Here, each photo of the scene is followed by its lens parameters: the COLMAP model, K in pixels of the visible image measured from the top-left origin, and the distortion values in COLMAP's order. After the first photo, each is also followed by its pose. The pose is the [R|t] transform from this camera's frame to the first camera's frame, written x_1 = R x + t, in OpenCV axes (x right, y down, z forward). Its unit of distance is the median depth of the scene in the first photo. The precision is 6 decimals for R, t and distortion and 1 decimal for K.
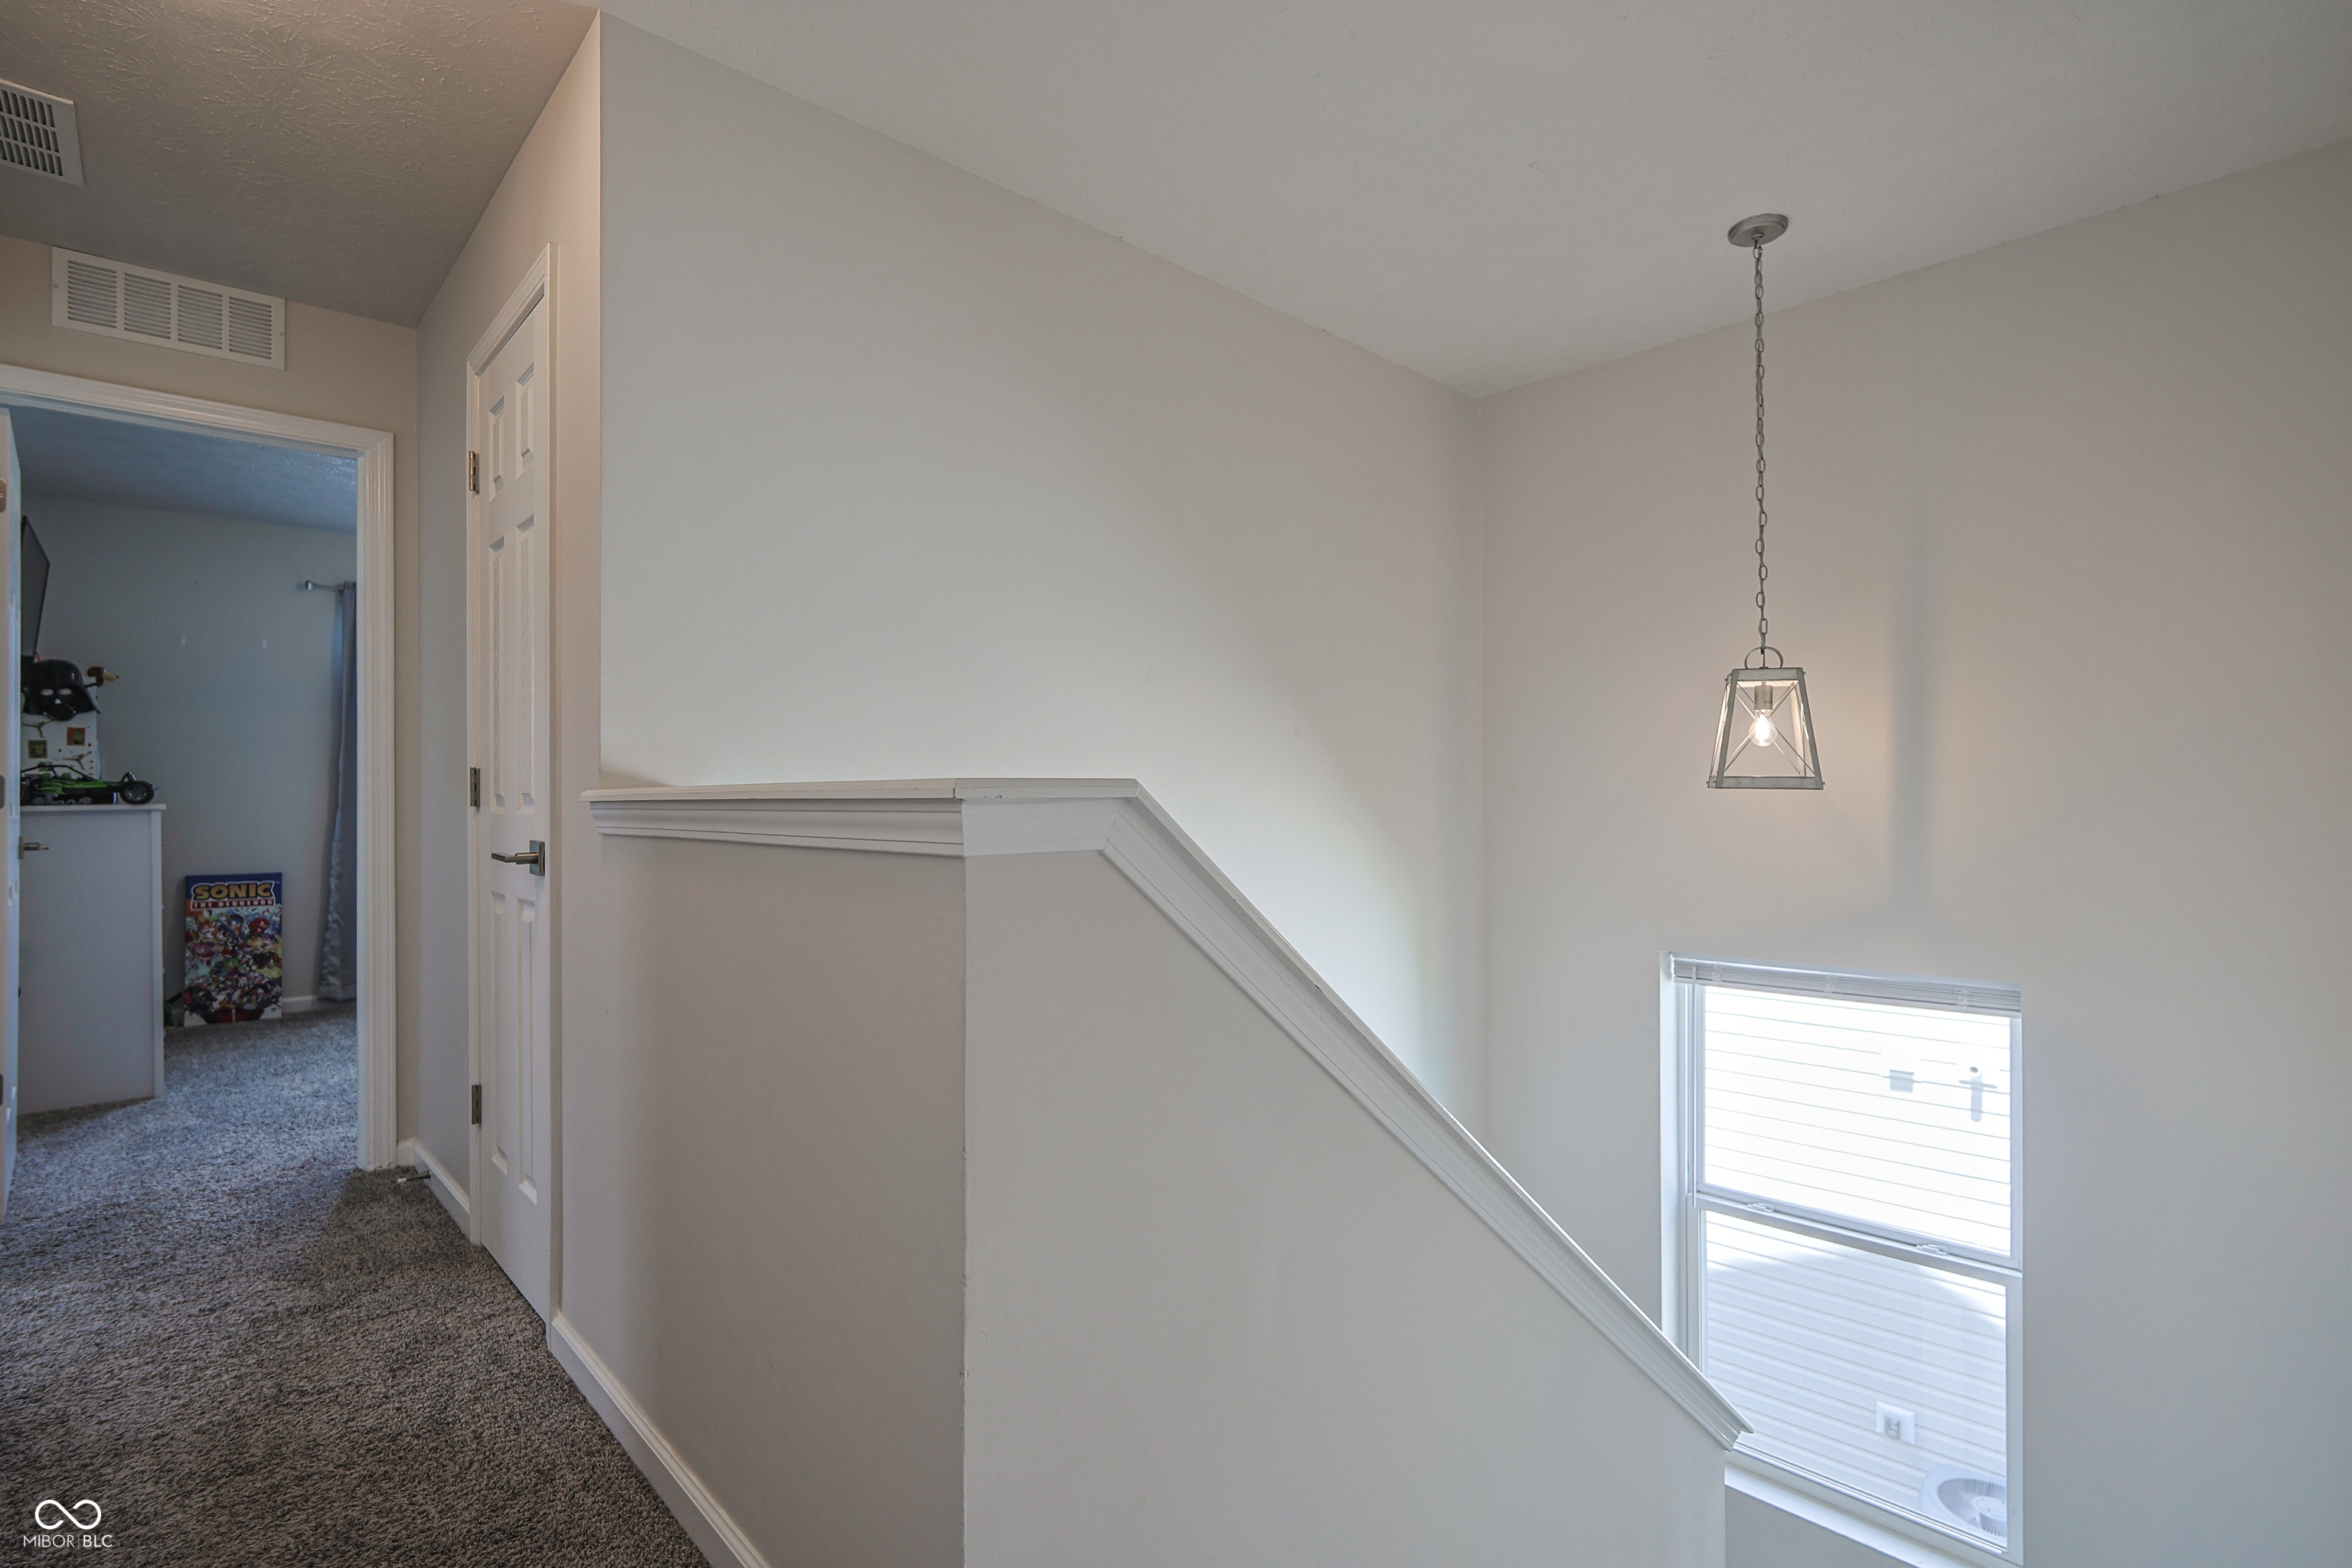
lens RADIAL K [[1132.7, 0, 1193.1], [0, 1132.7, 784.6], [0, 0, 1]] dist [-0.005255, 0.002133]
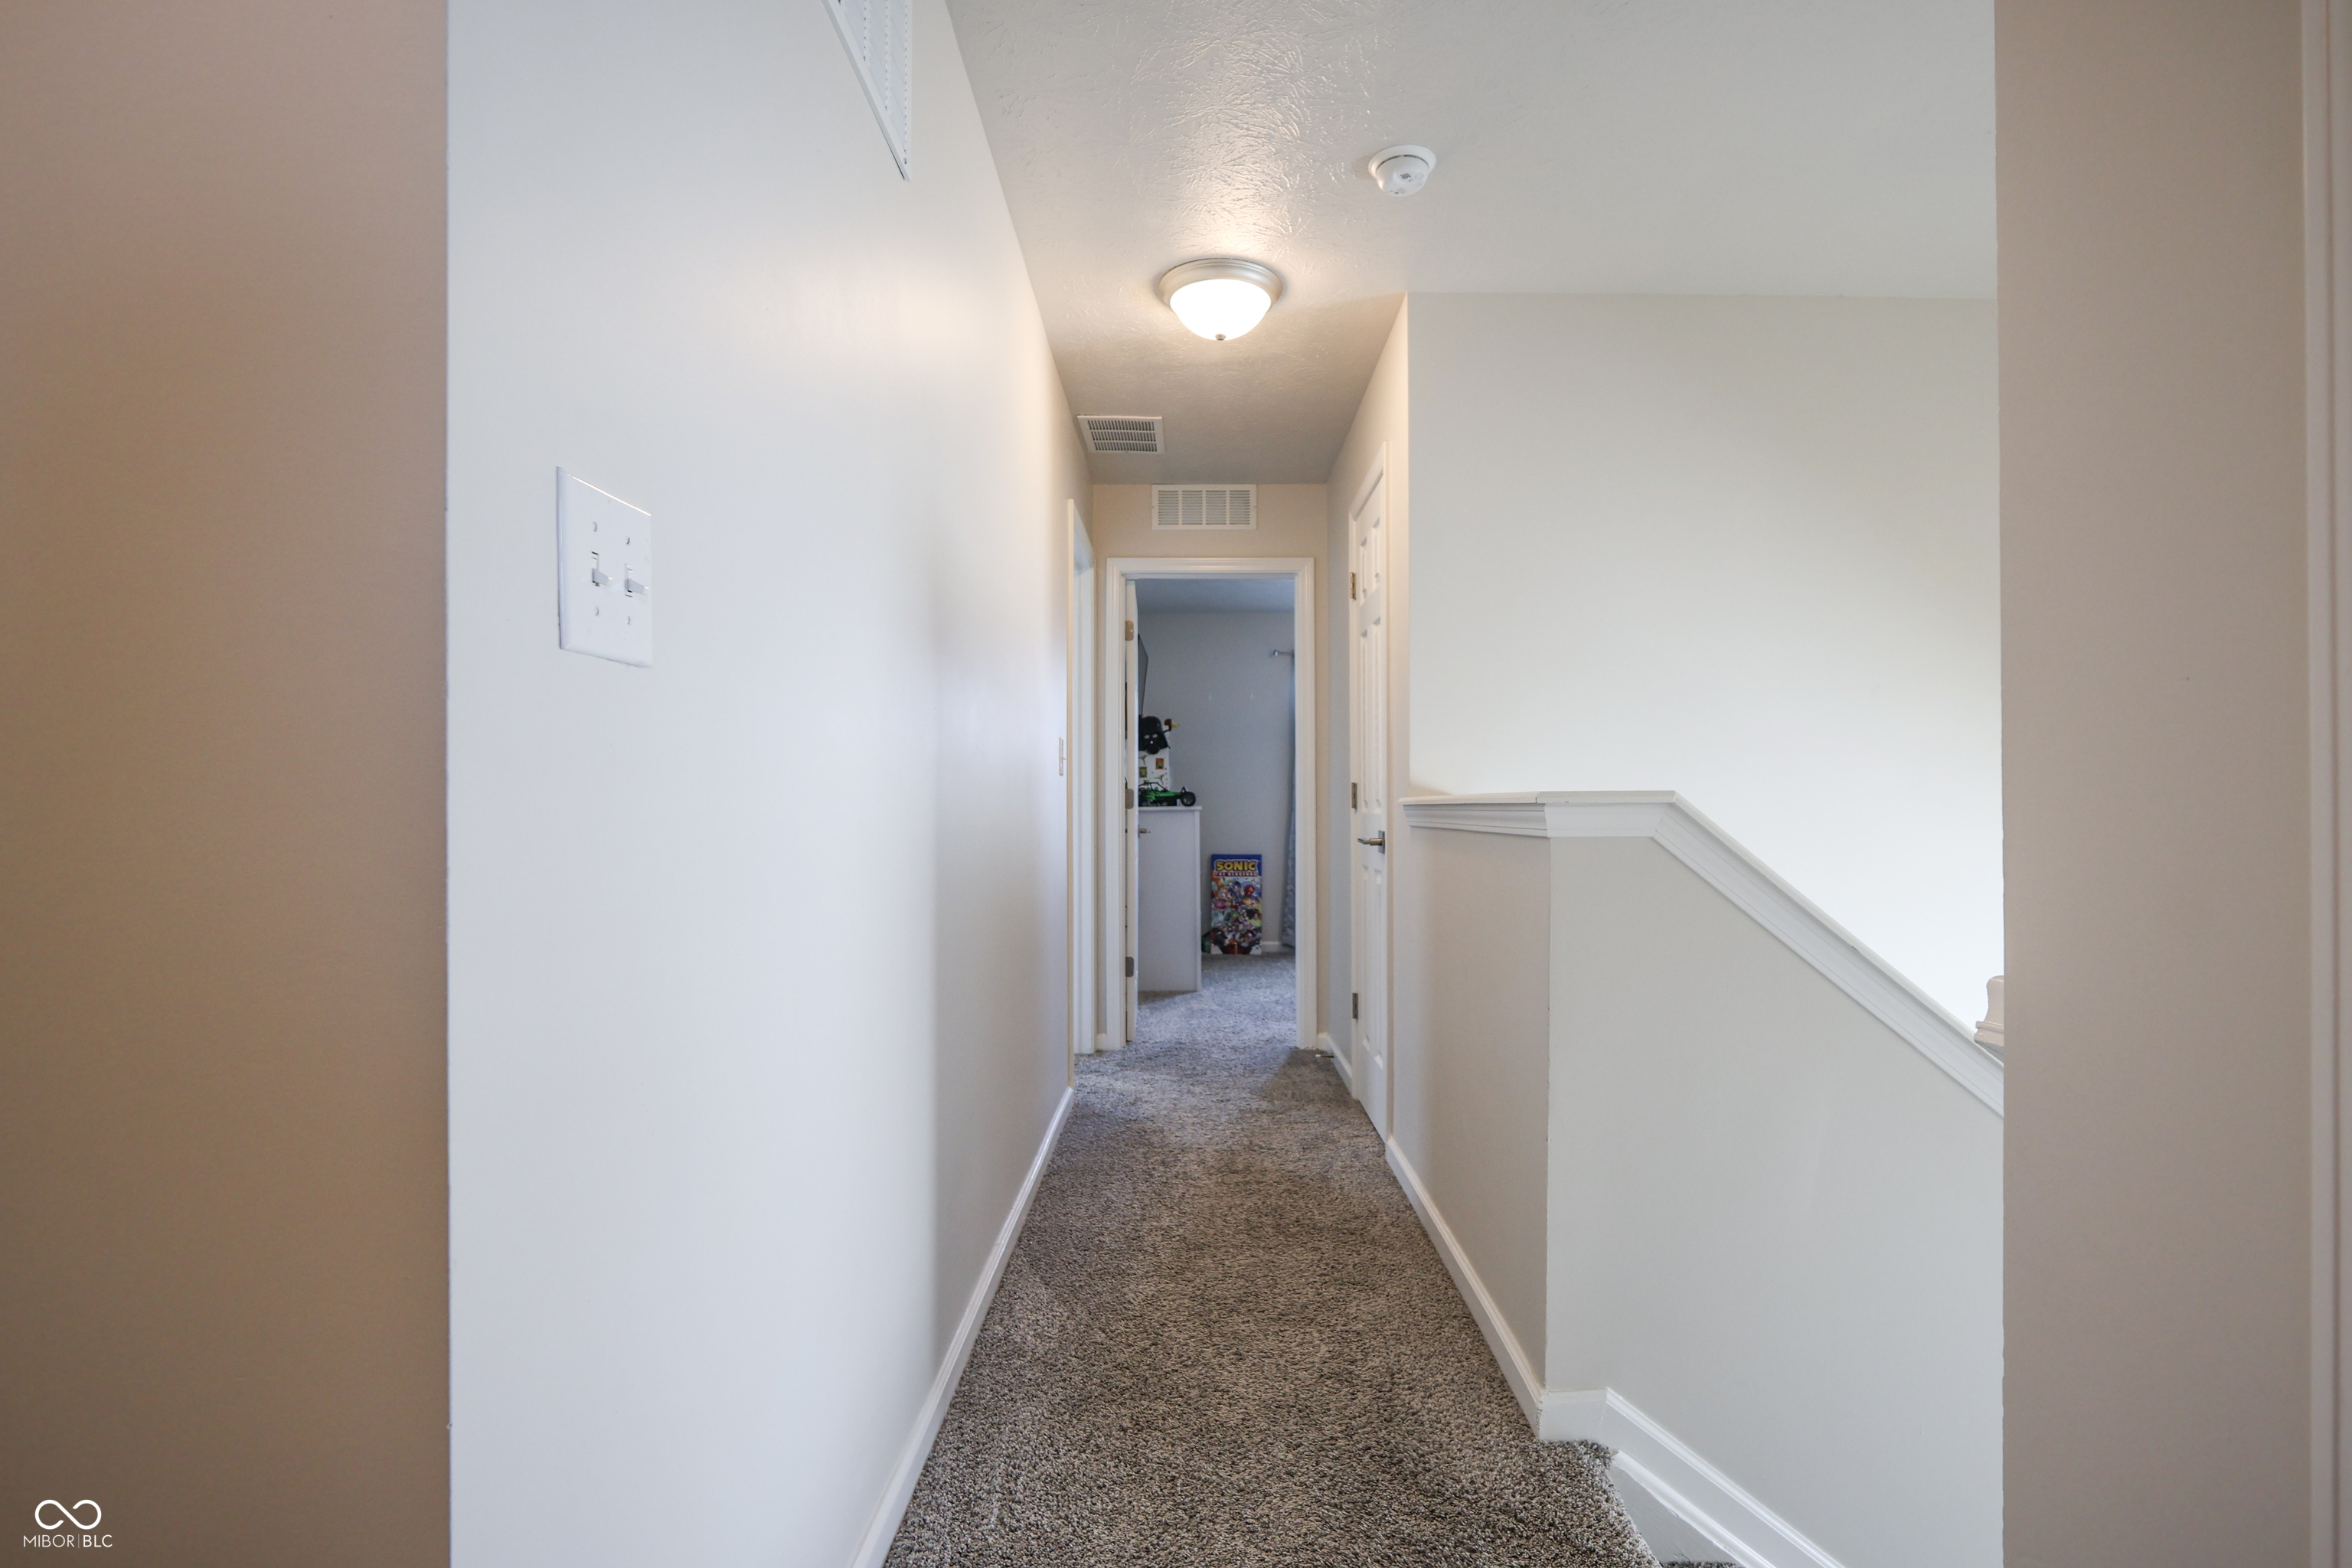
lens RADIAL K [[1132.7, 0, 1193.1], [0, 1132.7, 784.6], [0, 0, 1]] dist [-0.005255, 0.002133]
pose [[0.734399, -0.007620, -0.678675, 0.172876], [0.003488, 0.999966, -0.007454, -0.001404], [0.678709, 0.003107, 0.734401, -0.188796]]
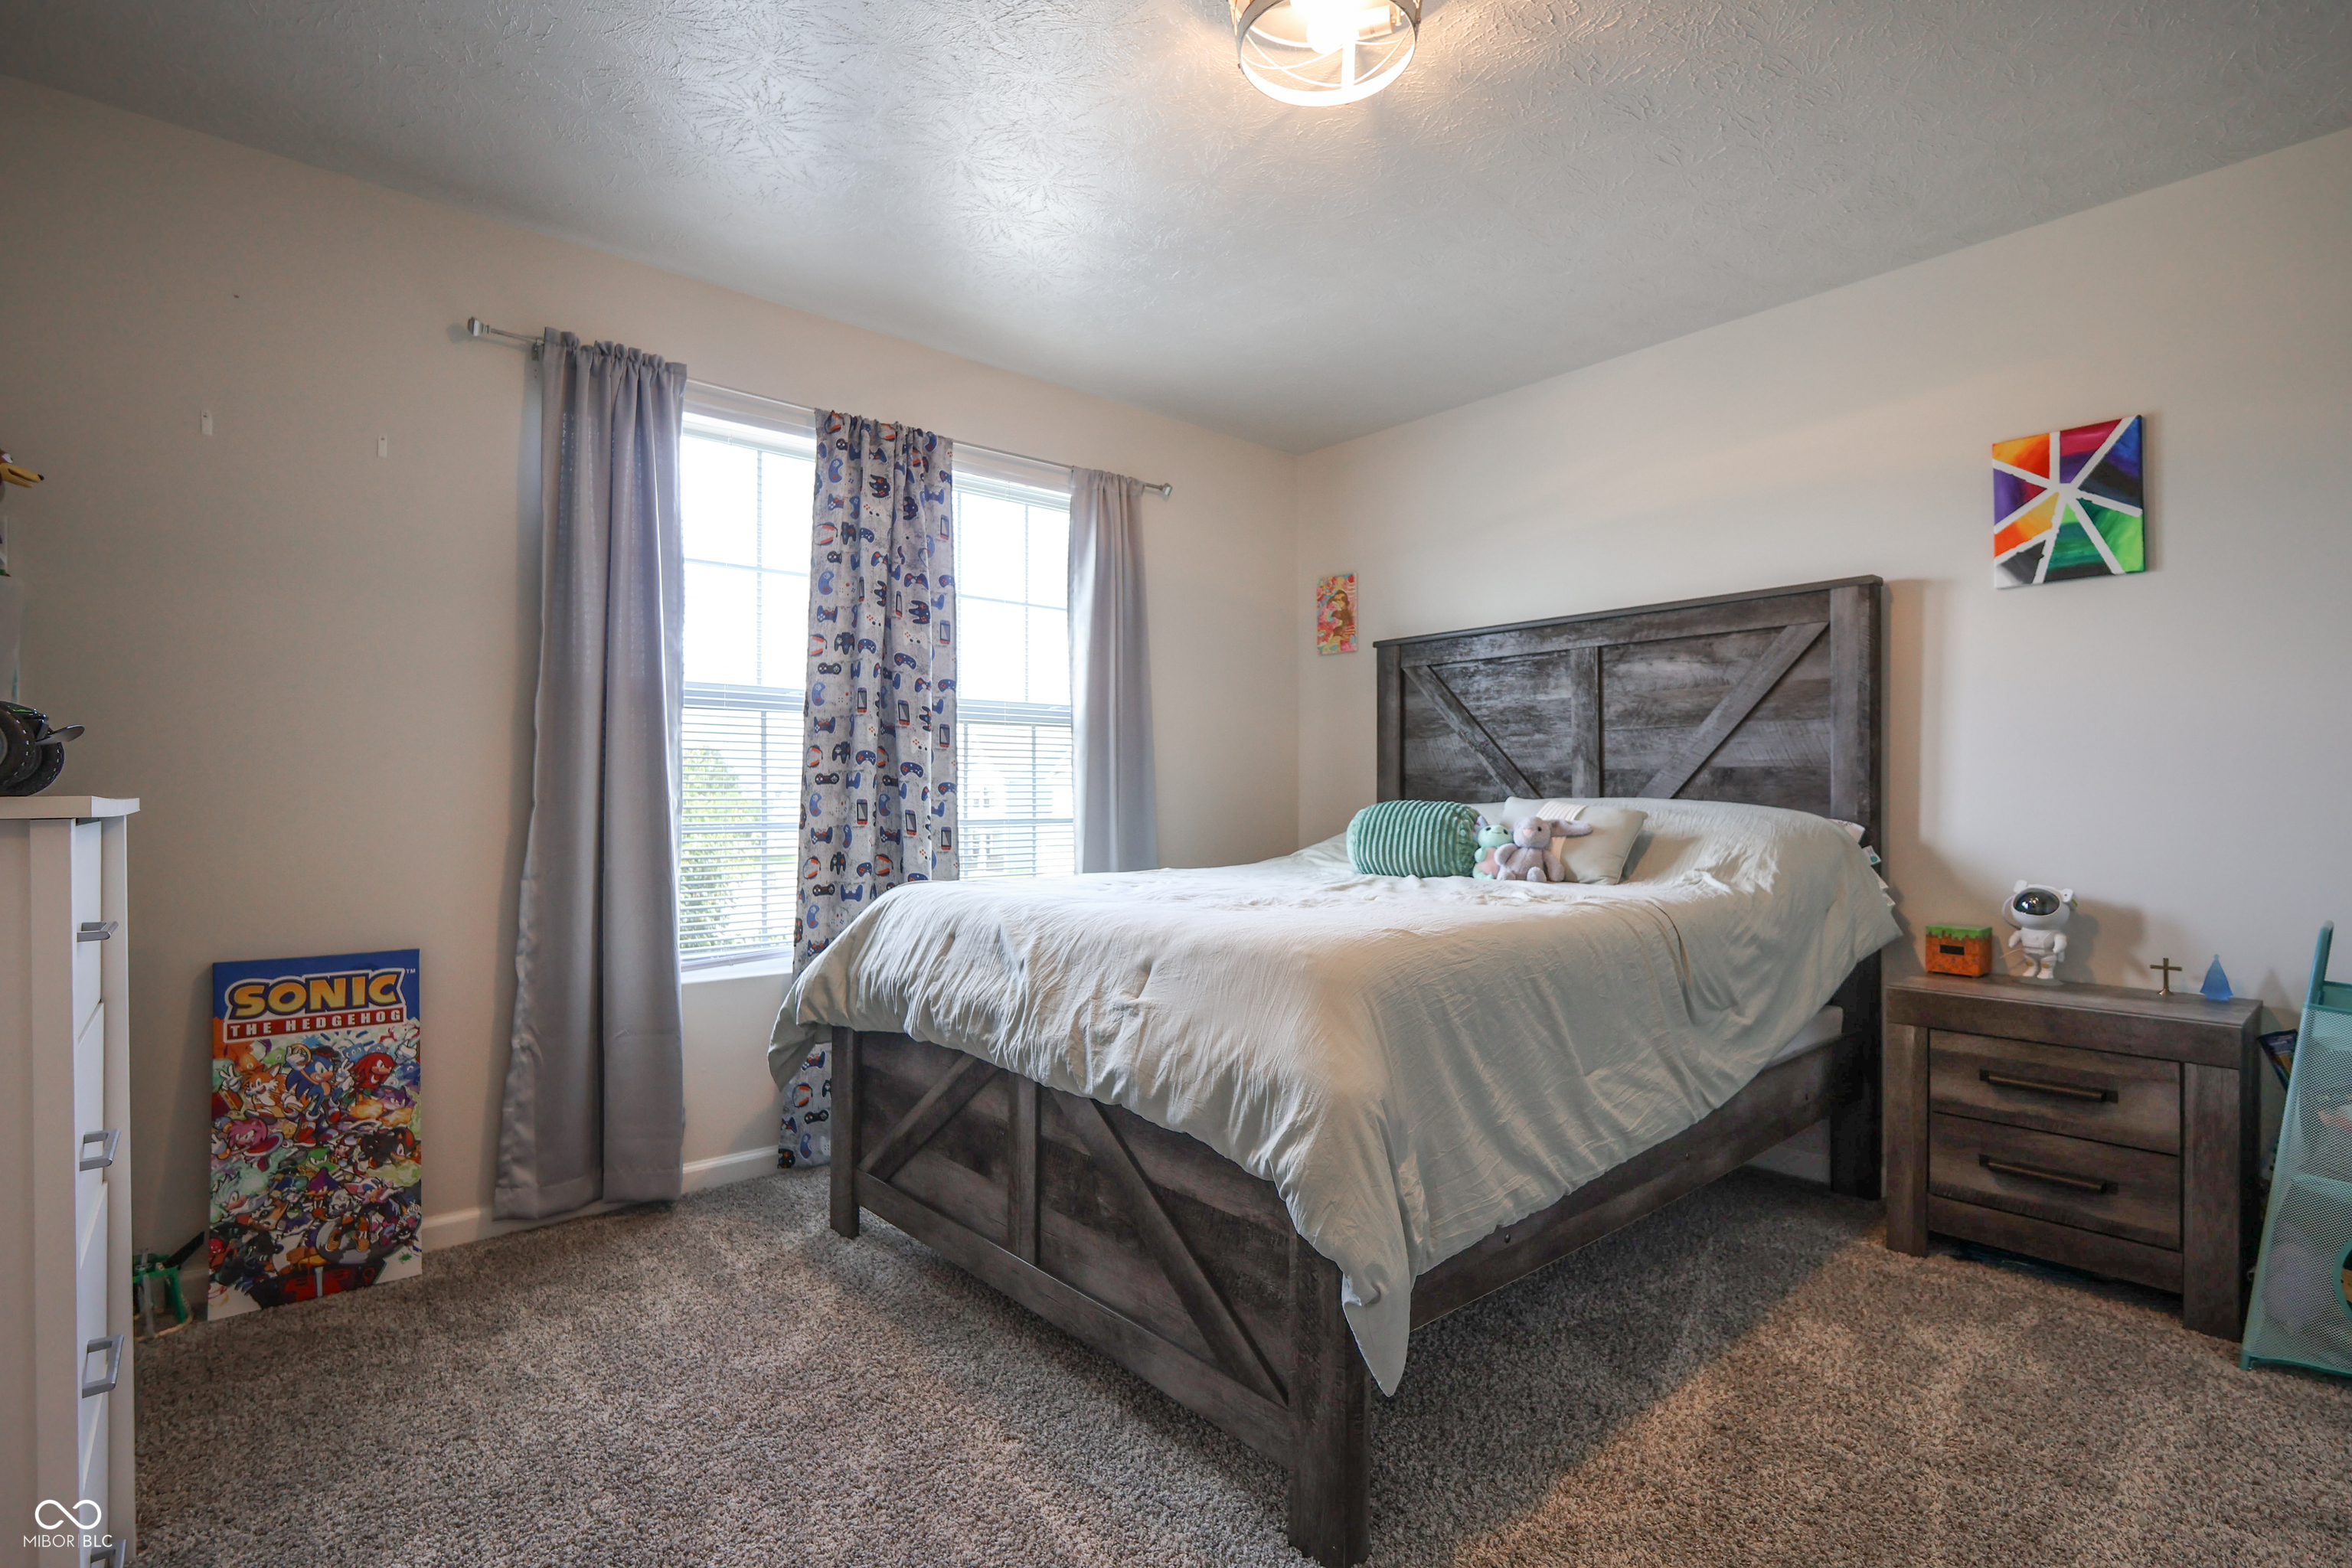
lens RADIAL K [[1112.8, 0, 1171.9], [0, 1112.8, 760.9], [0, 0, 1]] dist [-0.003809, 0.001747]
pose [[0.999701, -0.010372, -0.022155, -0.748241], [0.010039, 0.999836, -0.015101, 0.017206], [0.022308, 0.014874, 0.999640, 0.846301]]
